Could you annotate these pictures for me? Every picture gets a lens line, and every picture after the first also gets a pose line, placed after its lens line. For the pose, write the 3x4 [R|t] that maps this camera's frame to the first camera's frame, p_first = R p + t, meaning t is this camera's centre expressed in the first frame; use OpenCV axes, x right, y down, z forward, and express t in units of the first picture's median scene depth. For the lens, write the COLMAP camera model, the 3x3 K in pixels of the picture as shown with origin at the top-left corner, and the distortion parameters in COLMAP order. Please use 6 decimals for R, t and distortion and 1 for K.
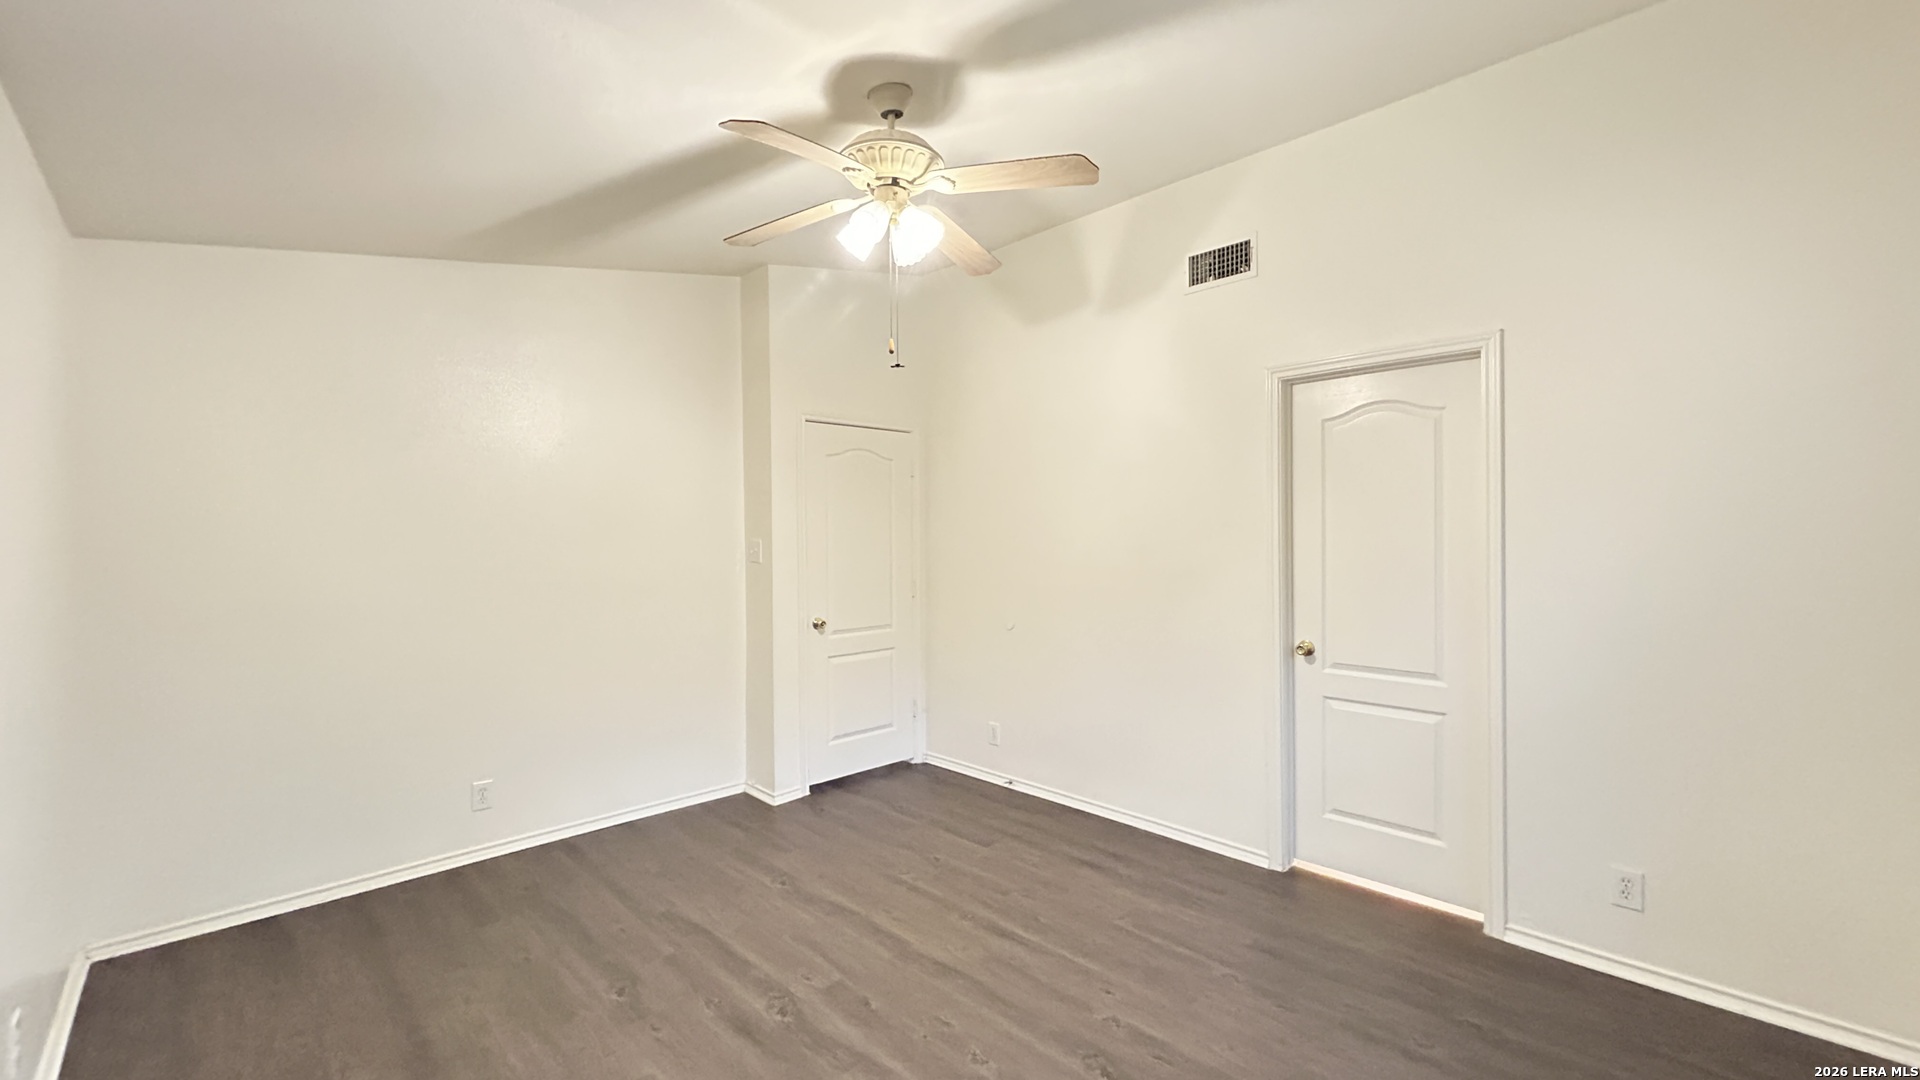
lens RADIAL K [[773.0, 0, 966.3], [0, 773.0, 534.7], [0, 0, 1]] dist [-0.000537, 0.001167]
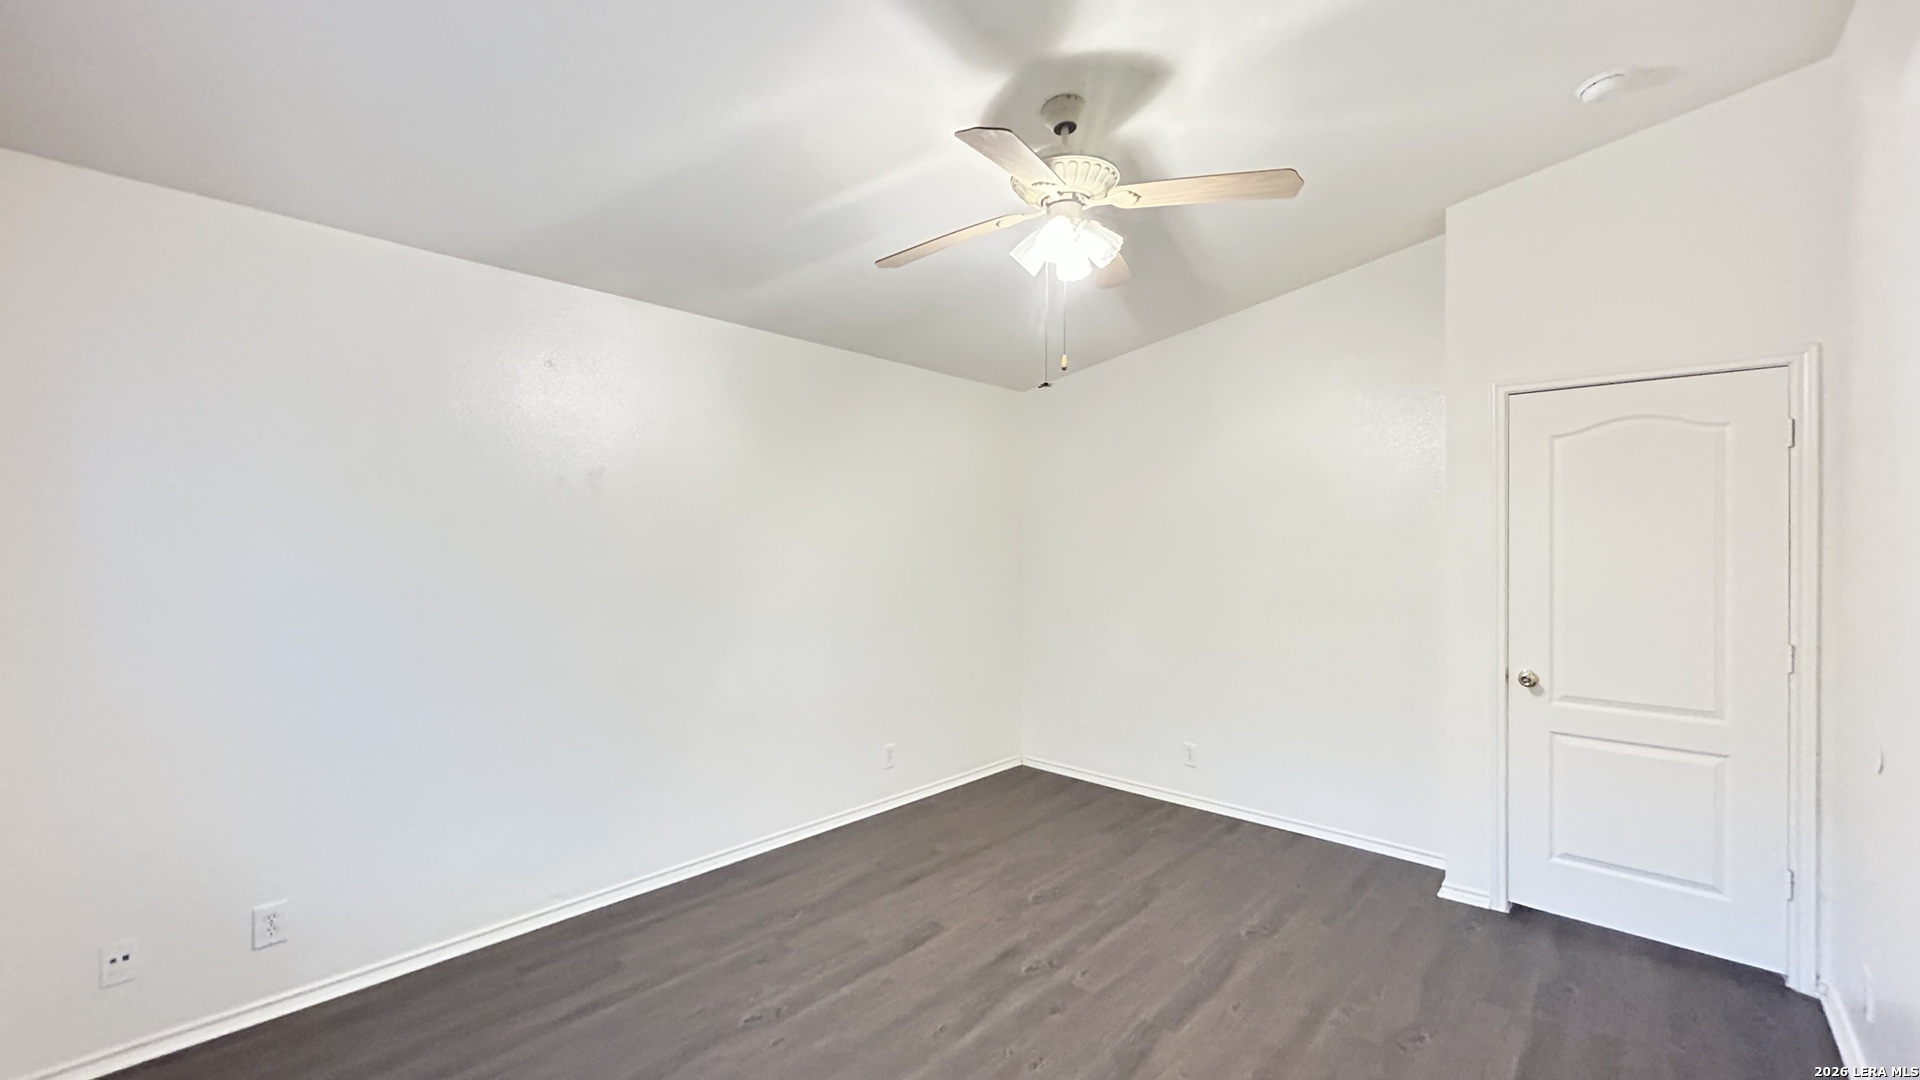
lens RADIAL K [[773.0, 0, 967.8], [0, 773.0, 543.4], [0, 0, 1]] dist [-0.000537, 0.001167]
pose [[0.058935, 0.007977, -0.998230, 0.690627], [-0.007215, 0.999945, 0.007564, -0.015436], [0.998236, 0.006756, 0.058990, 0.644282]]
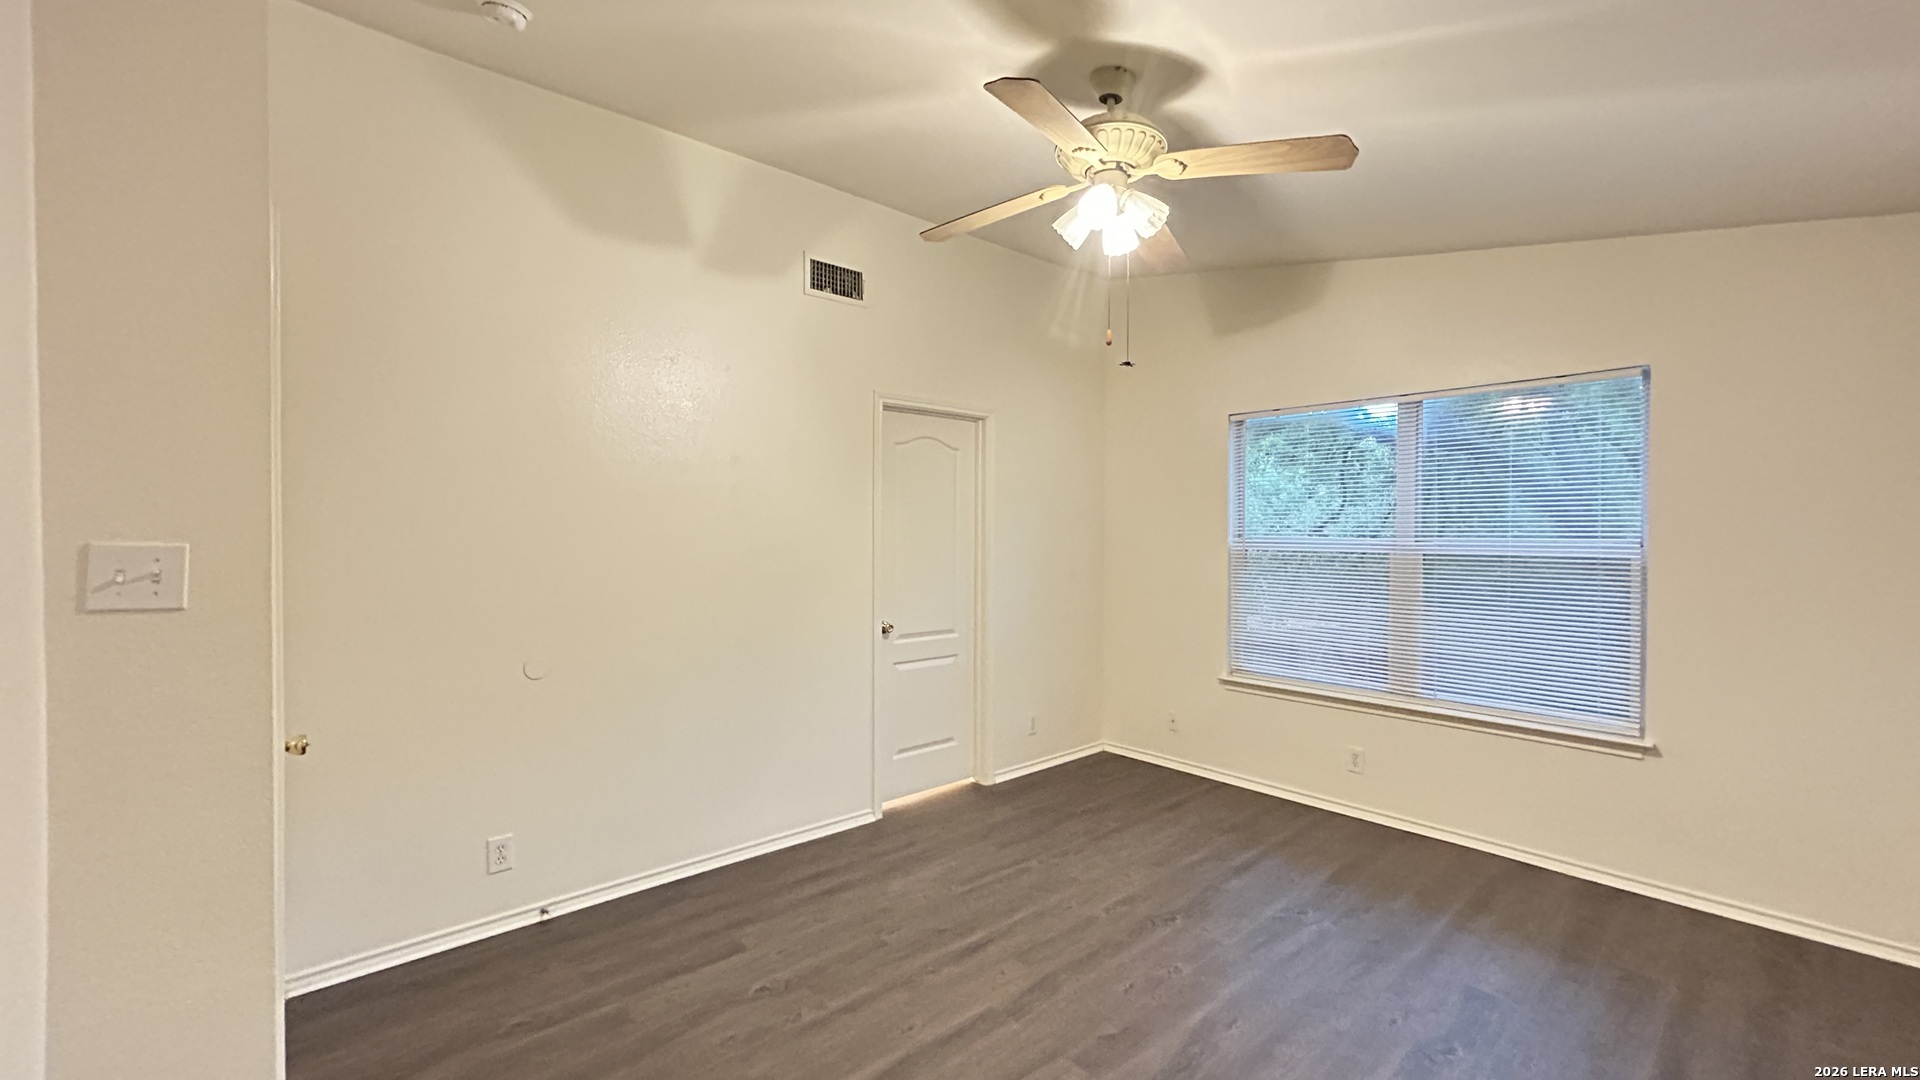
lens RADIAL K [[773.0, 0, 960.6], [0, 773.0, 533.8], [0, 0, 1]] dist [-0.000537, 0.001167]
pose [[0.052555, 0.001077, 0.998617, -0.841013], [-0.001163, 0.999999, -0.001017, 0.000748], [-0.998617, -0.001108, 0.052556, 0.889415]]
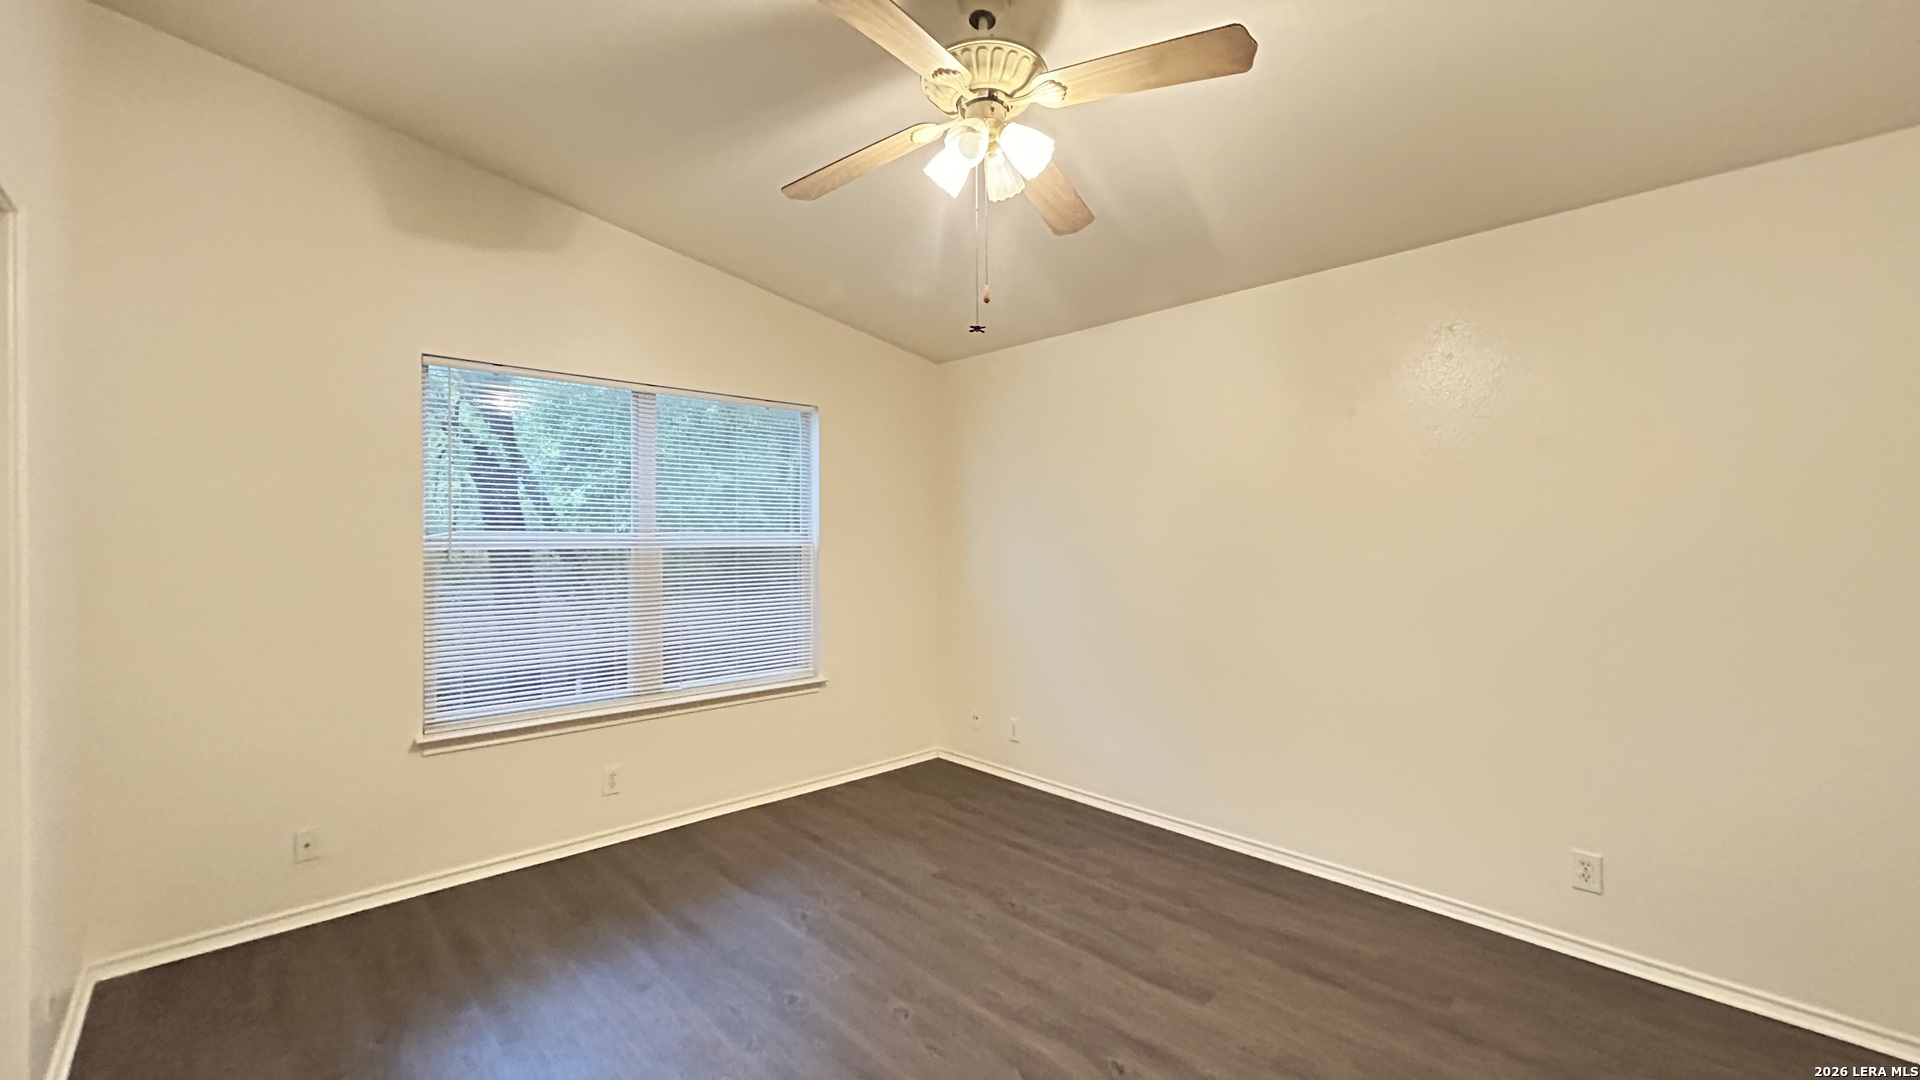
lens RADIAL K [[773.0, 0, 954.4], [0, 773.0, 541.1], [0, 0, 1]] dist [-0.000537, 0.001167]
pose [[-0.999600, 0.010172, 0.026370, -0.063504], [0.010342, 0.999927, 0.006296, 0.014440], [-0.026304, 0.006566, -0.999632, 1.445161]]
